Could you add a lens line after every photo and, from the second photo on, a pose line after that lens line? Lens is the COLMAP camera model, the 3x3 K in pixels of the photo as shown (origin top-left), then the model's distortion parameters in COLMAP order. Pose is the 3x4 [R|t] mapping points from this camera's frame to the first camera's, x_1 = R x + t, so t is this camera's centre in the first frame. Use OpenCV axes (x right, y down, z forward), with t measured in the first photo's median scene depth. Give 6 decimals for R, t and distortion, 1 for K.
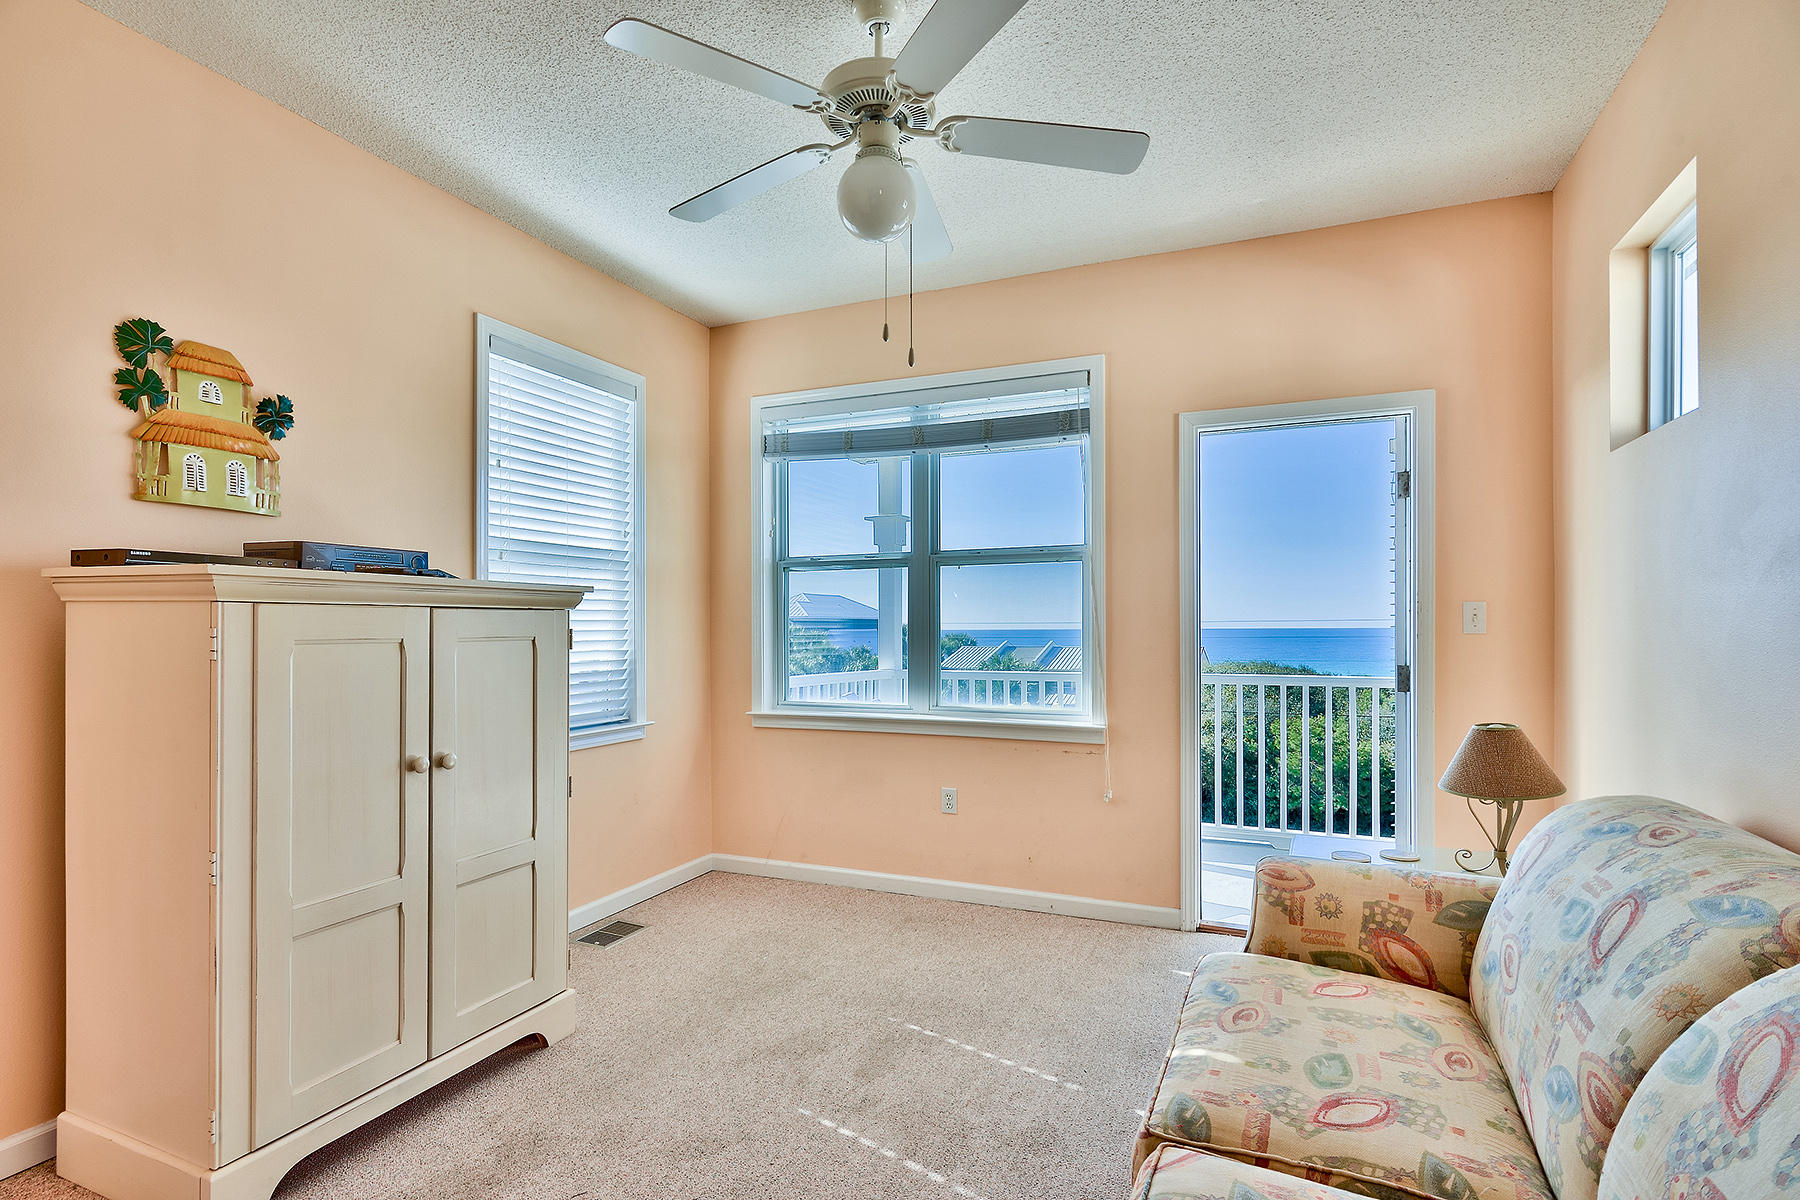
lens RADIAL K [[893.0, 0, 899.8], [0, 893.0, 619.2], [0, 0, 1]] dist [0.001116, 0.001163]
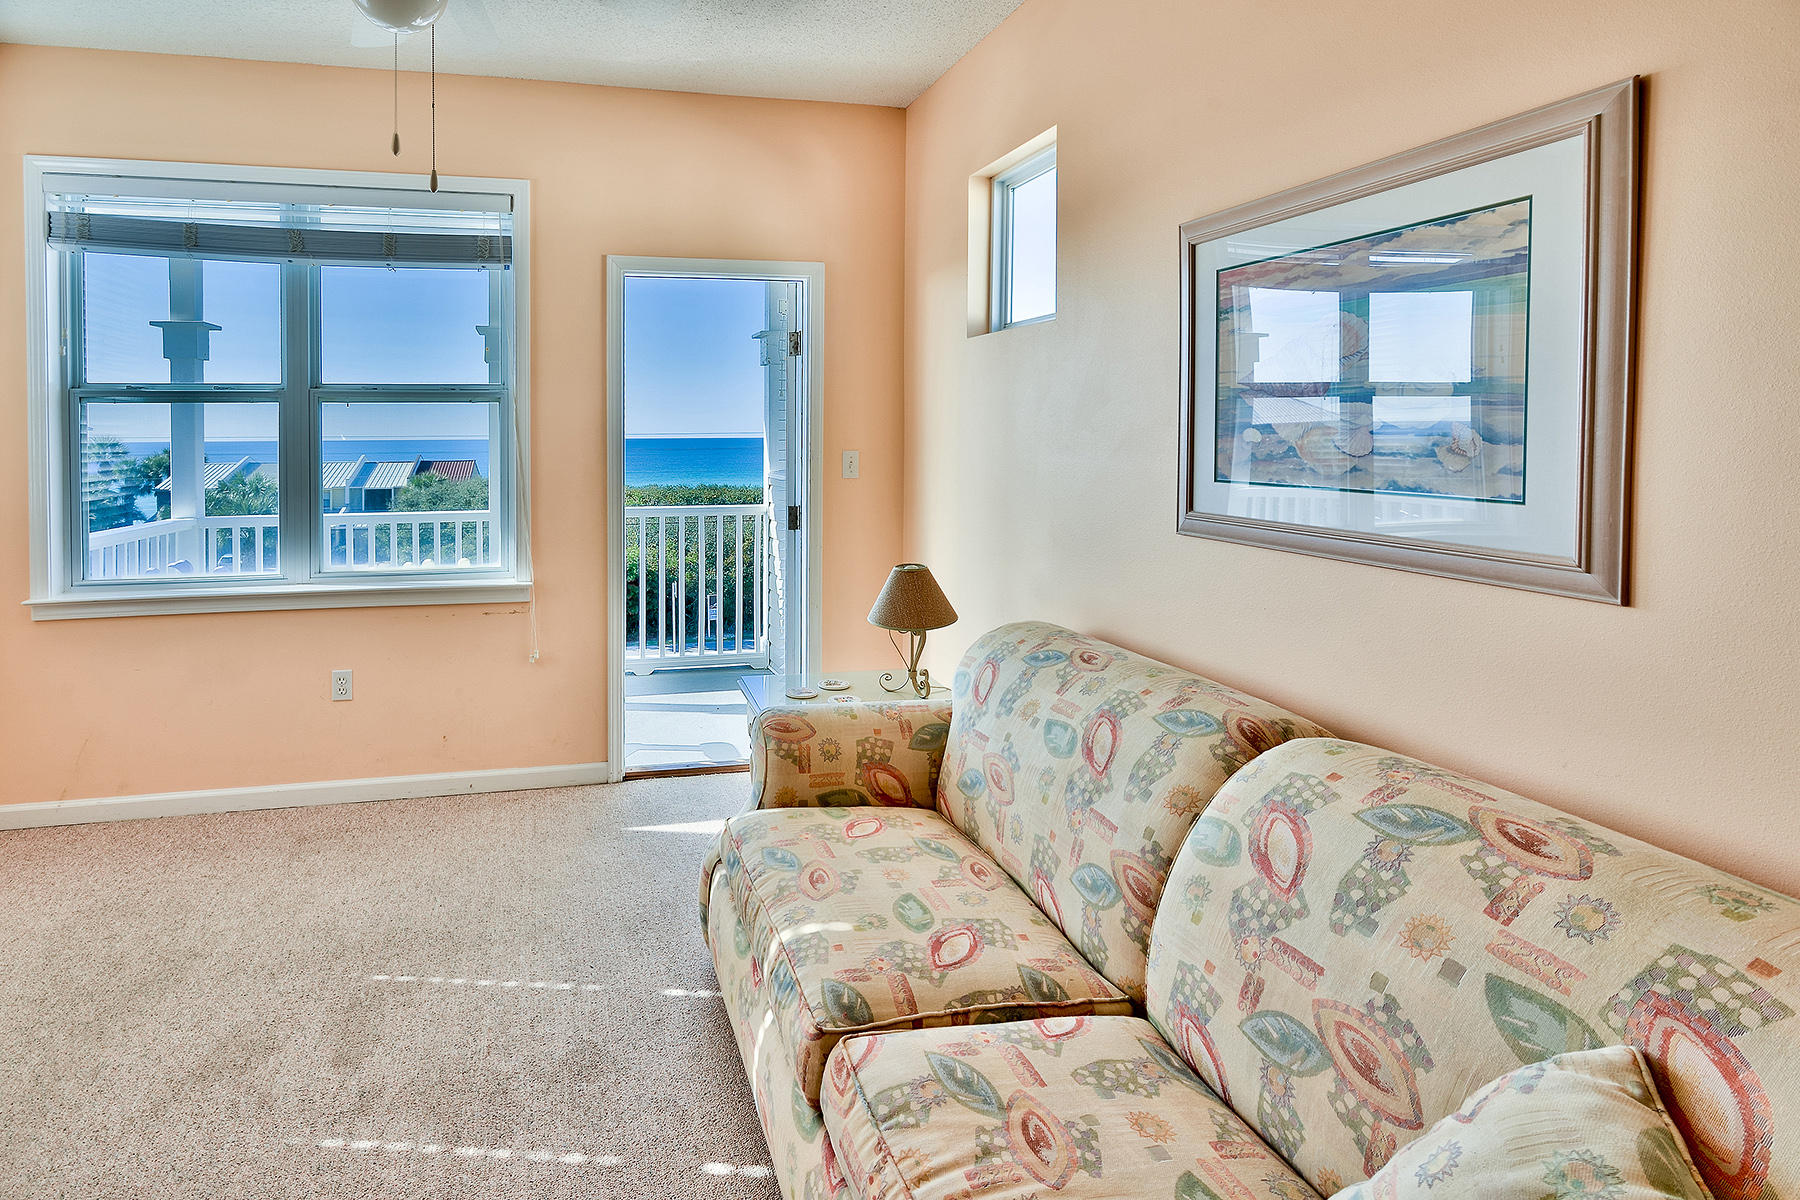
lens RADIAL K [[913.6, 0, 896.1], [0, 913.6, 489.9], [0, 0, 1]] dist [0.000890, 0.000440]
pose [[0.818349, -0.009787, 0.574638, -0.097616], [-0.004766, 0.999705, 0.023814, -0.025124], [-0.574702, -0.022227, 0.818061, 0.050104]]
